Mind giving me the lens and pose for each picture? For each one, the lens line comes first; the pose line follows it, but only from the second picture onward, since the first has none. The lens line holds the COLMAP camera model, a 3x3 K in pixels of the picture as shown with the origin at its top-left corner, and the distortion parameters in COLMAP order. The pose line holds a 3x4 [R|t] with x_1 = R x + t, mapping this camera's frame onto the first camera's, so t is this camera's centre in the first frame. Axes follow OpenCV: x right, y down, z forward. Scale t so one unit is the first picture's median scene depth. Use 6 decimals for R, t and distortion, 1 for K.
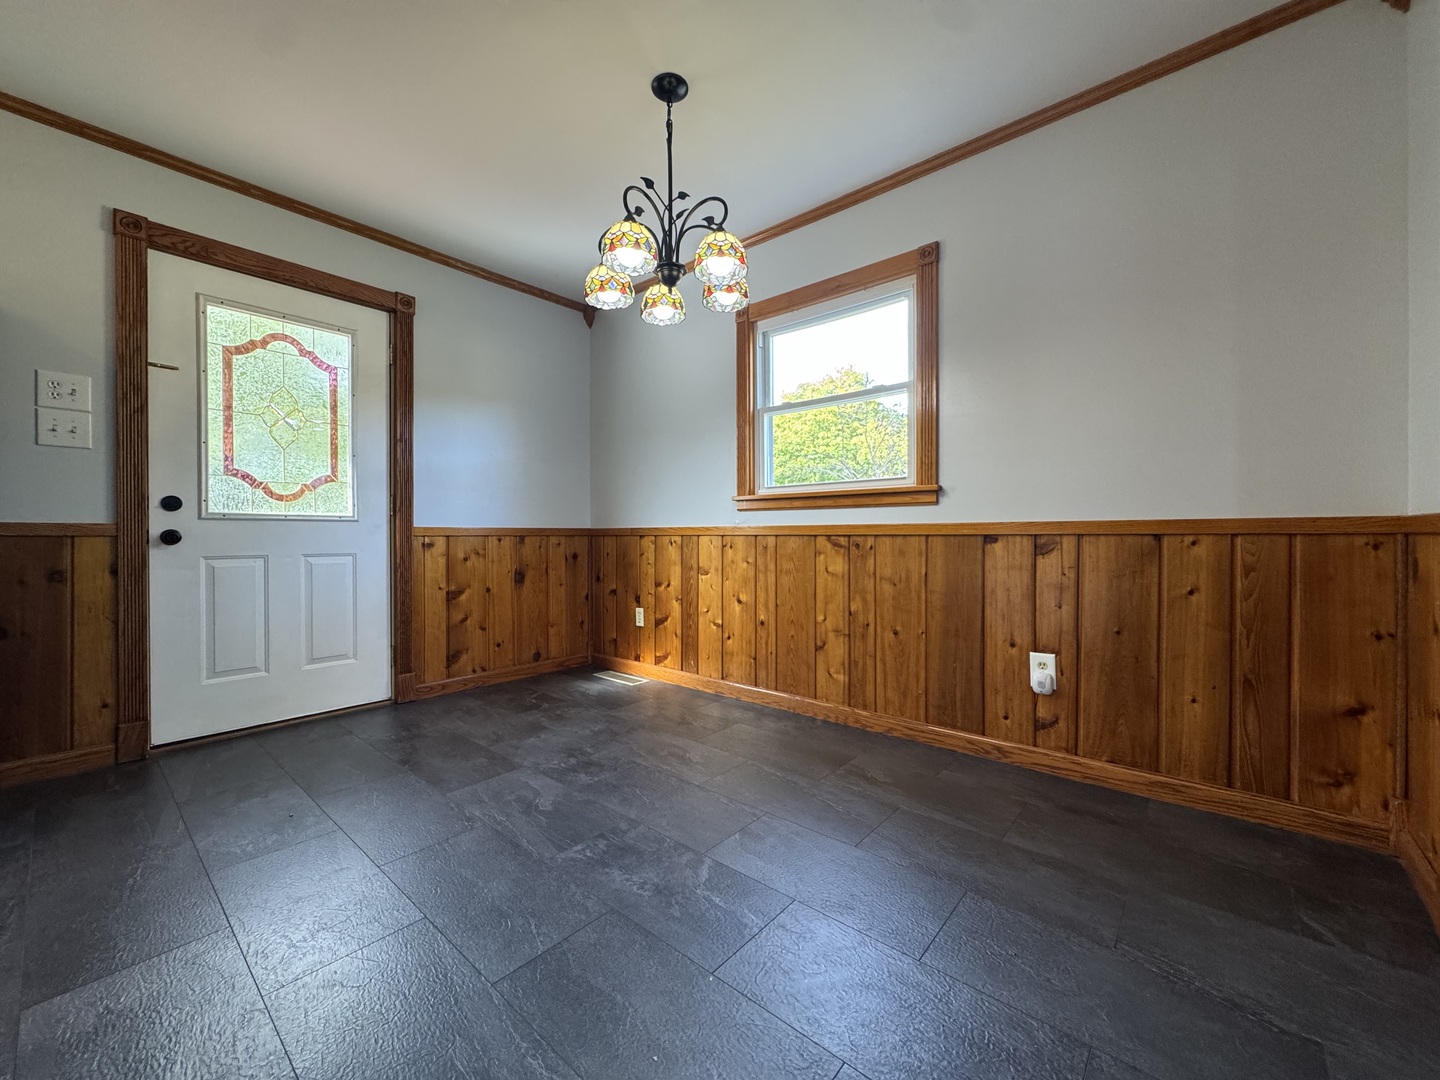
lens RADIAL K [[575.4, 0, 725.8], [0, 575.4, 537.4], [0, 0, 1]] dist [-0.002077, 0.000221]
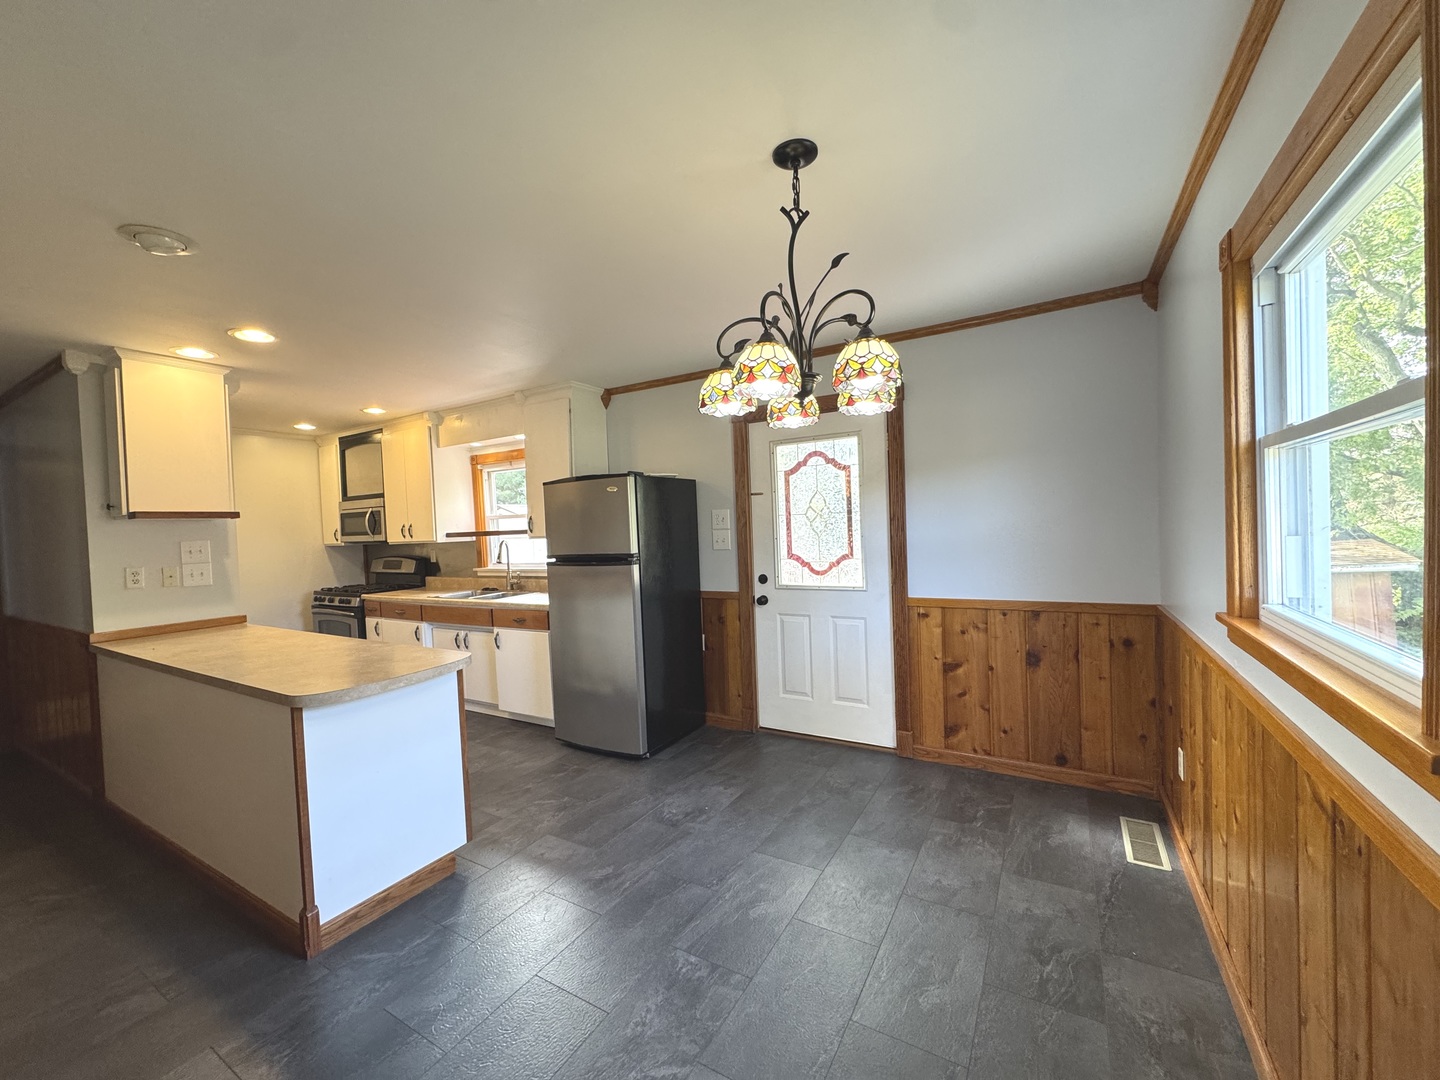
lens RADIAL K [[575.4, 0, 716.0], [0, 575.4, 537.3], [0, 0, 1]] dist [-0.002077, 0.000221]
pose [[0.168328, 0.015665, -0.985607, 0.436942], [0.031779, 0.999268, 0.021309, -0.159354], [0.985219, -0.034908, 0.167707, 0.455201]]
